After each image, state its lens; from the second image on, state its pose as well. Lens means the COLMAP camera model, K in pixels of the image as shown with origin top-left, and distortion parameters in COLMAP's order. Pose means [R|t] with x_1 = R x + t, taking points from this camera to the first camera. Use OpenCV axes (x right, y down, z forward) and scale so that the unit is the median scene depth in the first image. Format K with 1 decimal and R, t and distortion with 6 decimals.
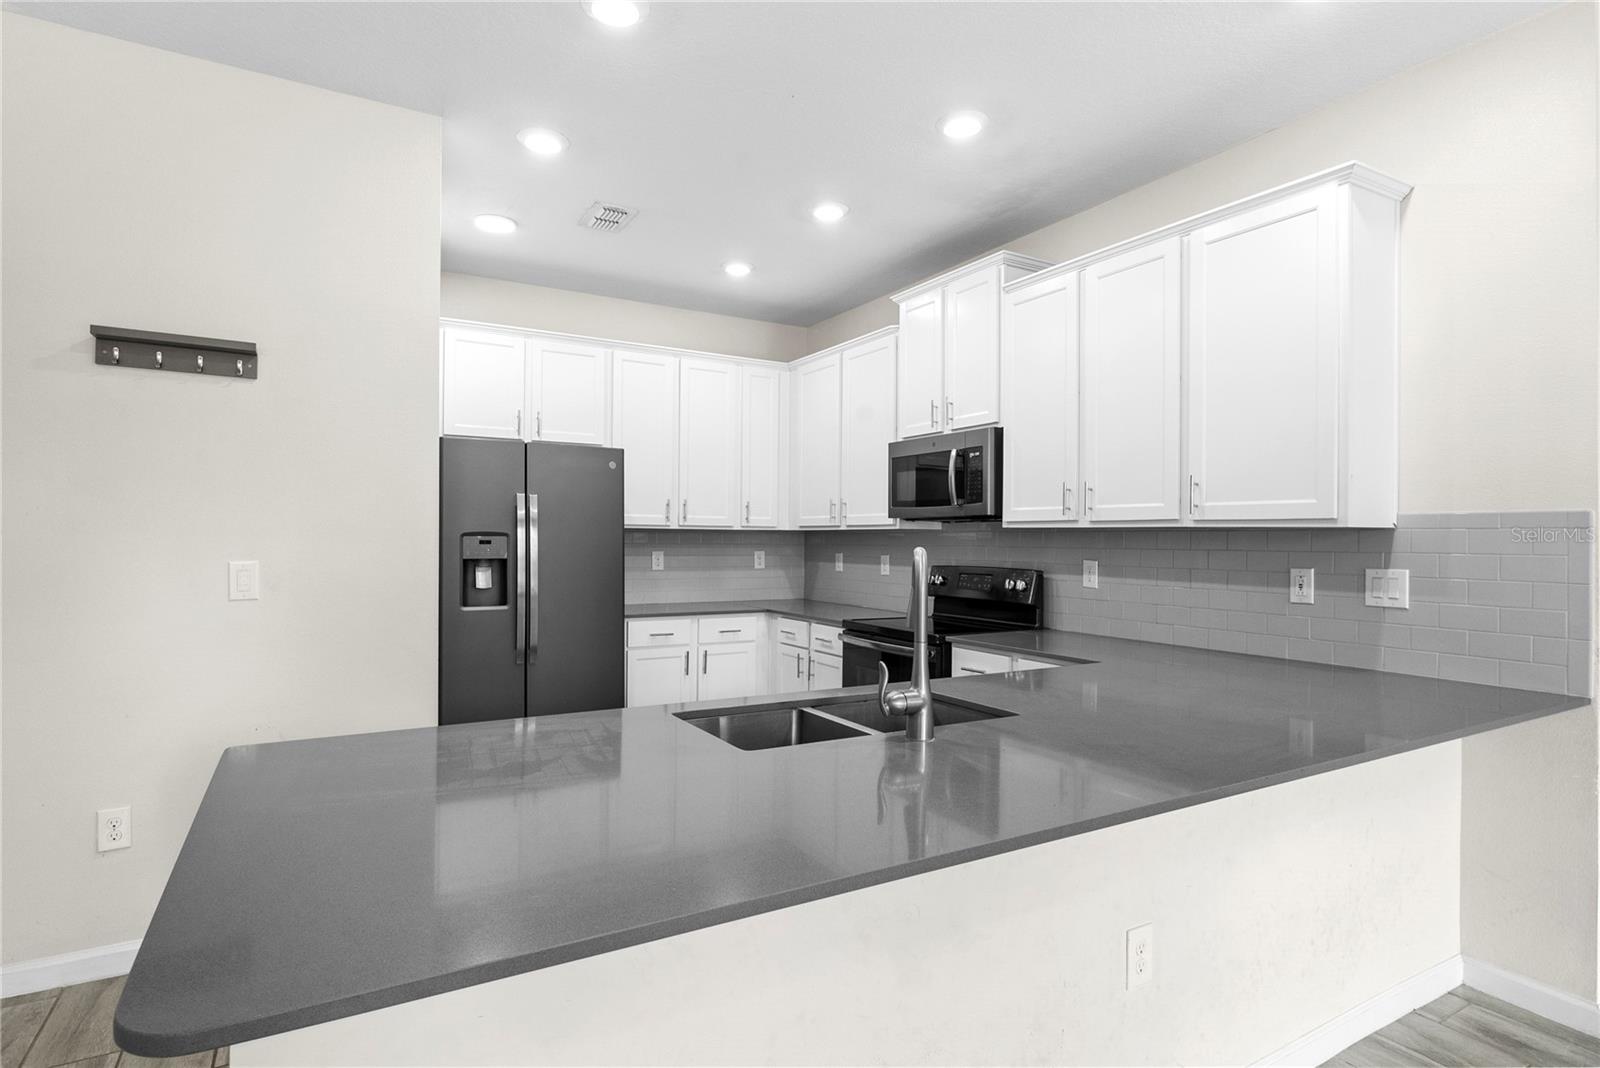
lens RADIAL K [[824.4, 0, 801.7], [0, 824.4, 534.1], [0, 0, 1]] dist [-0.005617, 0.000787]
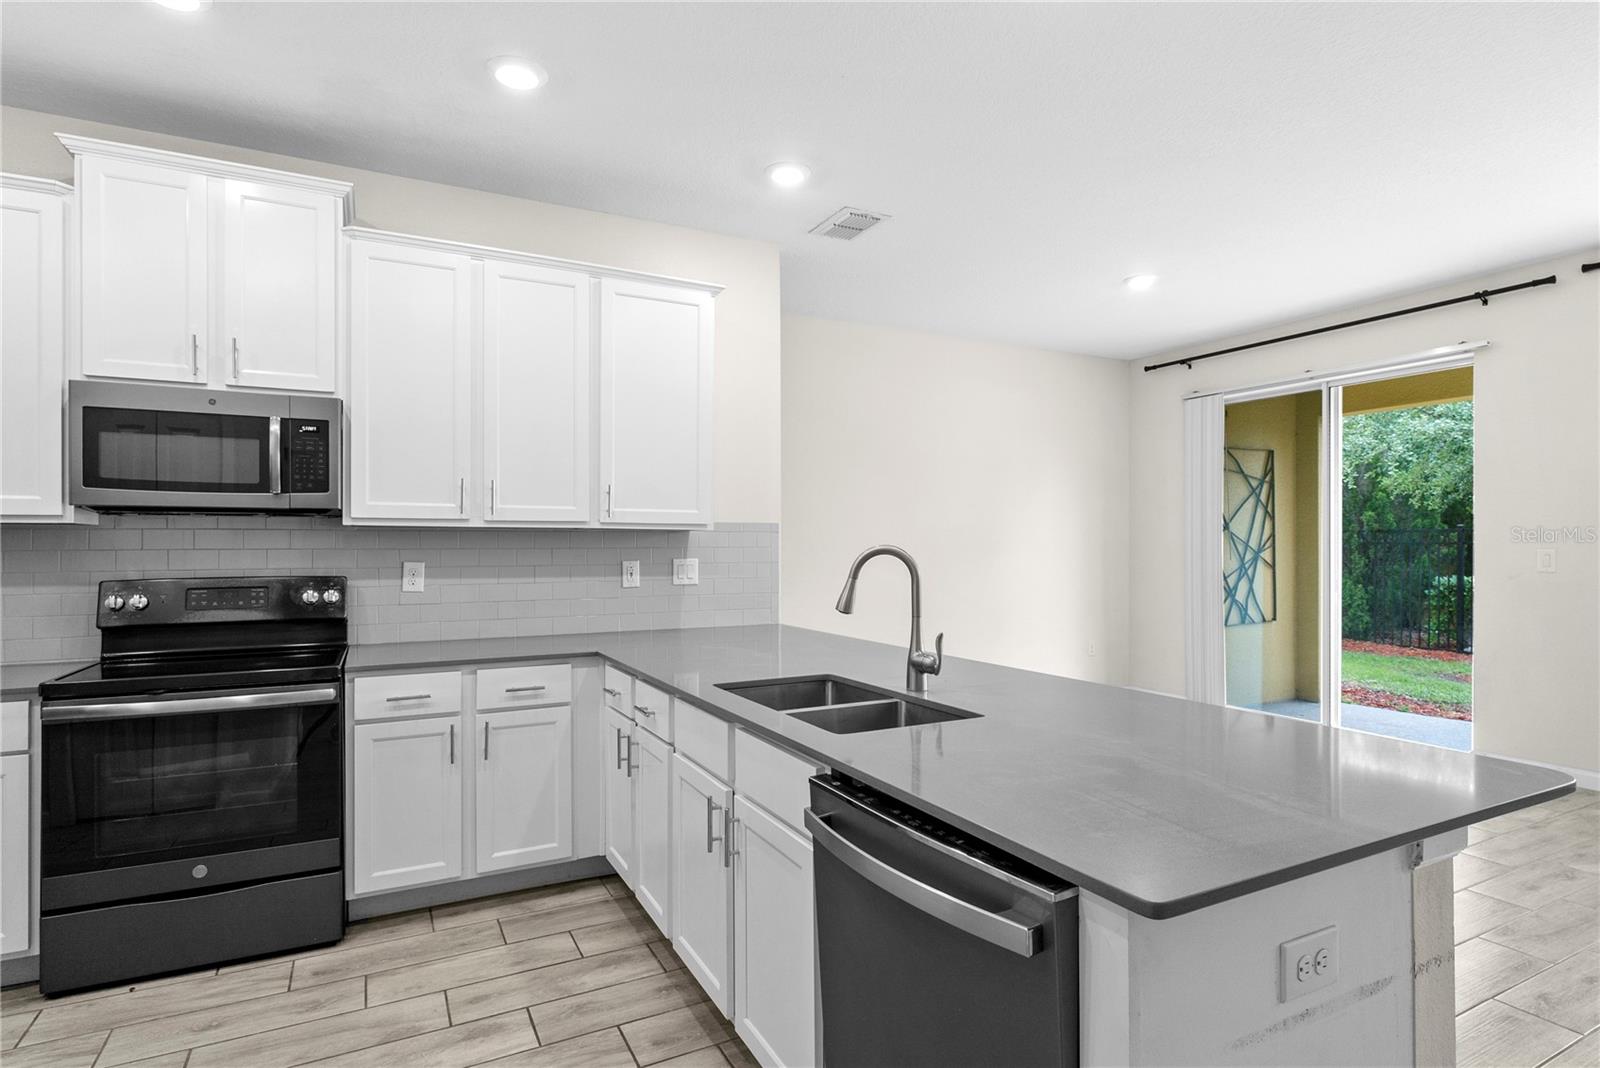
lens RADIAL K [[824.4, 0, 797.8], [0, 824.4, 542.2], [0, 0, 1]] dist [-0.005617, 0.000787]
pose [[0.056238, -0.005796, 0.998401, -0.503922], [-0.004163, 0.999973, 0.006040, 0.001971], [-0.998409, -0.004496, 0.056213, 0.478217]]
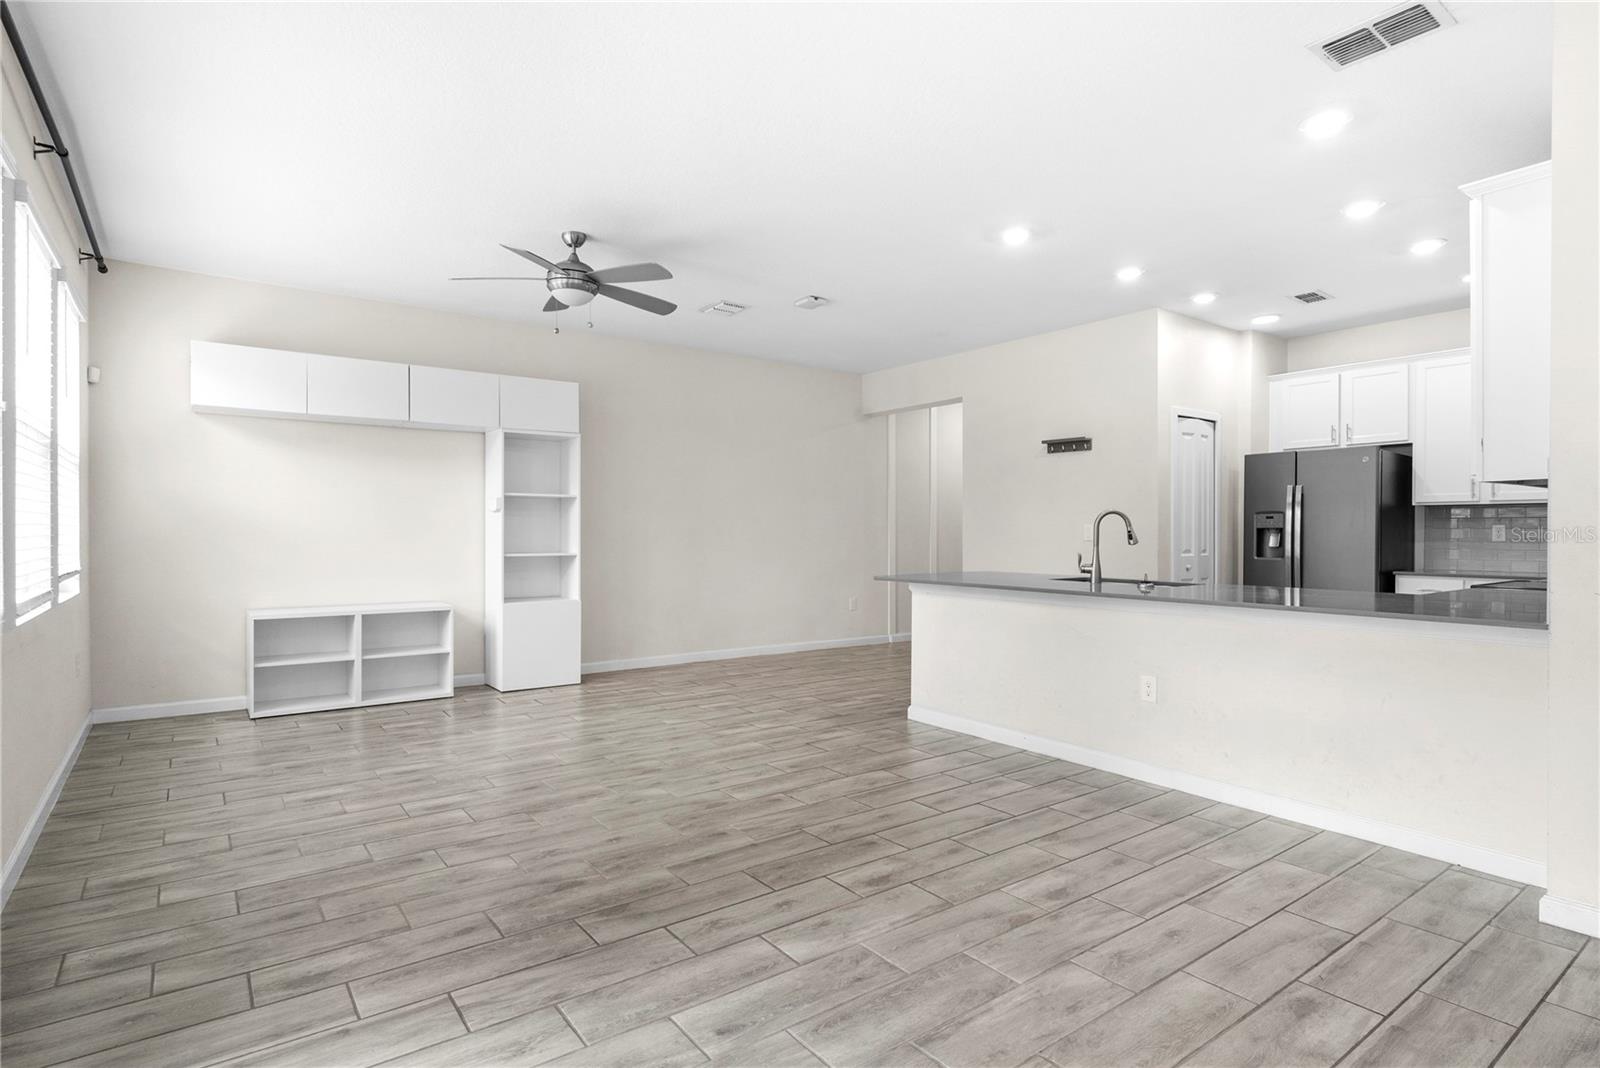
lens RADIAL K [[824.4, 0, 795.3], [0, 824.4, 543.8], [0, 0, 1]] dist [-0.005617, 0.000787]
pose [[0.100660, 0.007484, -0.994893, 1.103885], [0.006865, 0.999943, 0.008216, 0.040828], [0.994897, -0.007657, 0.100603, -0.076217]]
